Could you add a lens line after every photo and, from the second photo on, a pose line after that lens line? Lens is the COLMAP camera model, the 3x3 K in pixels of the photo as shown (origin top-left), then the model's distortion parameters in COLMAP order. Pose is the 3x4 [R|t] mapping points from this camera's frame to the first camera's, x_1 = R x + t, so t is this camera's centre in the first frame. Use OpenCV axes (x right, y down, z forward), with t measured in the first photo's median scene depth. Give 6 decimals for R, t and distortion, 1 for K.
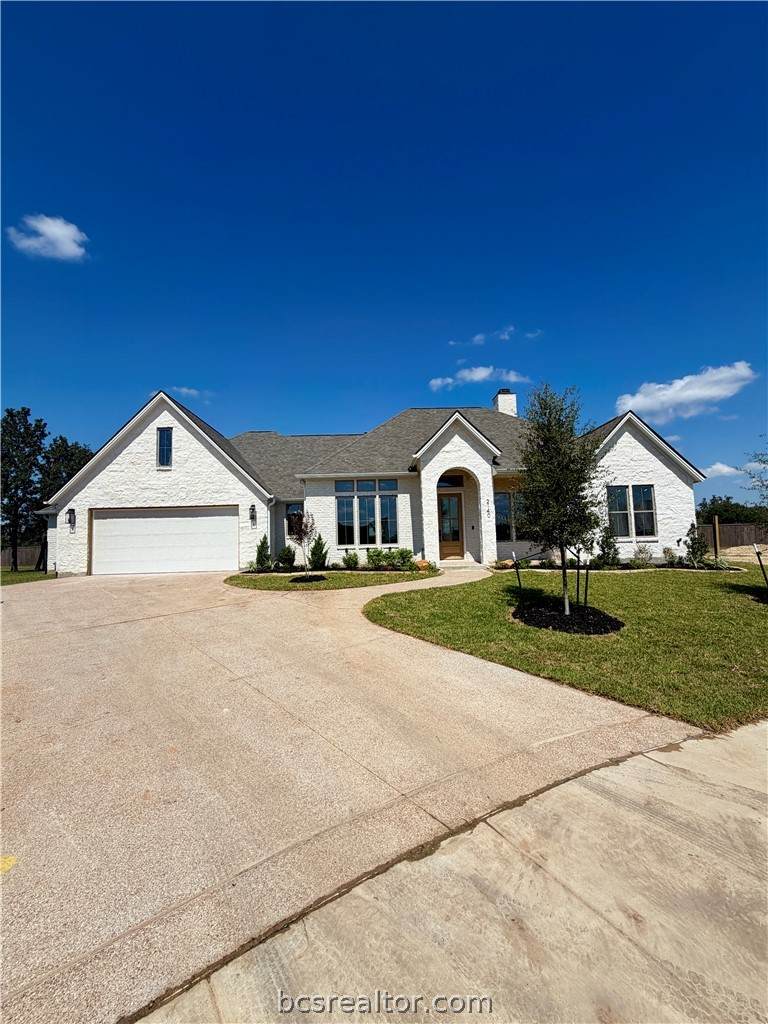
lens RADIAL K [[415.5, 0, 383.9], [0, 415.5, 511.9], [0, 0, 1]] dist [-0.000439, -0.000022]
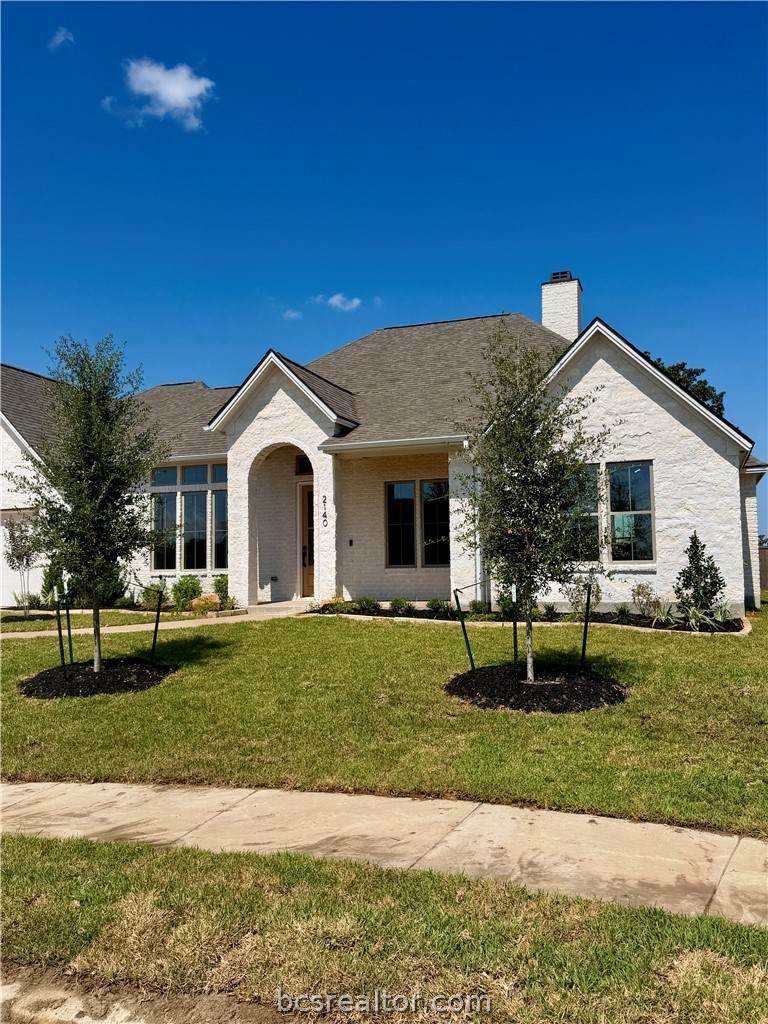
lens RADIAL K [[822.1, 0, 384.7], [0, 822.1, 513.0], [0, 0, 1]] dist [0.012925, 0.001142]
pose [[0.936320, -0.009721, -0.351013, 0.697959], [0.013277, 0.999882, 0.007725, -0.012751], [0.350897, -0.011893, 0.936339, -0.058672]]
